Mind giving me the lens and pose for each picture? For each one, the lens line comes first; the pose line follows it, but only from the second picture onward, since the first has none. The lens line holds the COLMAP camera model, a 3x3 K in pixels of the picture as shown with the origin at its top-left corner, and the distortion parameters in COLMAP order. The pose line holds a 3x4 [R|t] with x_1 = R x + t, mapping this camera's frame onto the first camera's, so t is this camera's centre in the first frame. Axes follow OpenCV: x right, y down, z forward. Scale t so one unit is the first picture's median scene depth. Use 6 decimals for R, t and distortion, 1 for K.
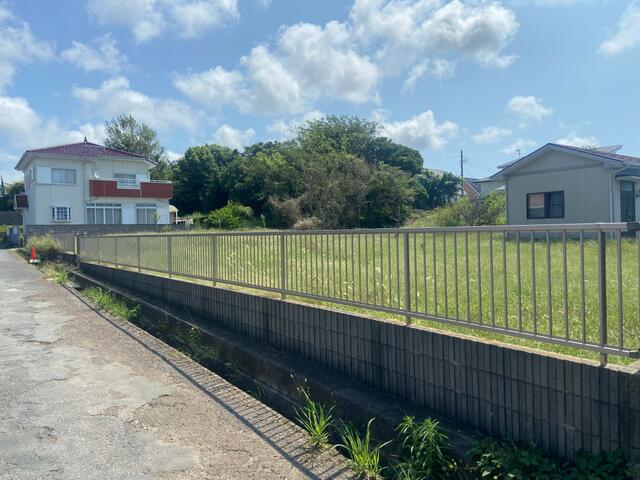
lens RADIAL K [[514.7, 0, 320.0], [0, 514.7, 240.0], [0, 0, 1]] dist [0.087615, -0.100875]
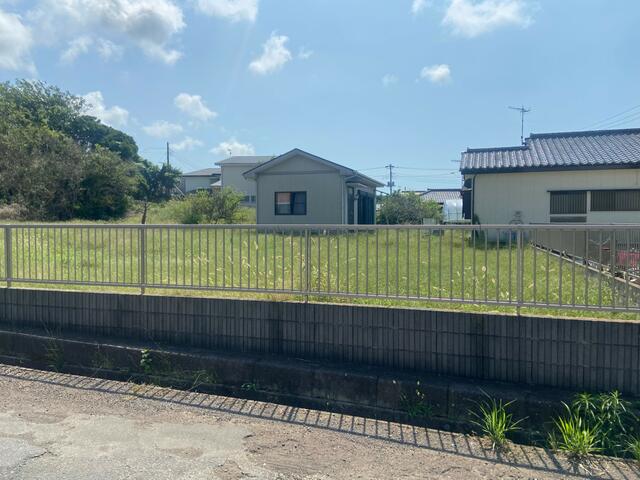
lens RADIAL K [[514.7, 0, 320.0], [0, 514.7, 240.0], [0, 0, 1]] dist [0.087615, -0.100875]
pose [[0.786557, -0.002146, 0.617514, -0.180709], [-0.005737, 0.999925, 0.010783, -0.000393], [-0.617491, -0.012024, 0.786486, 0.087012]]
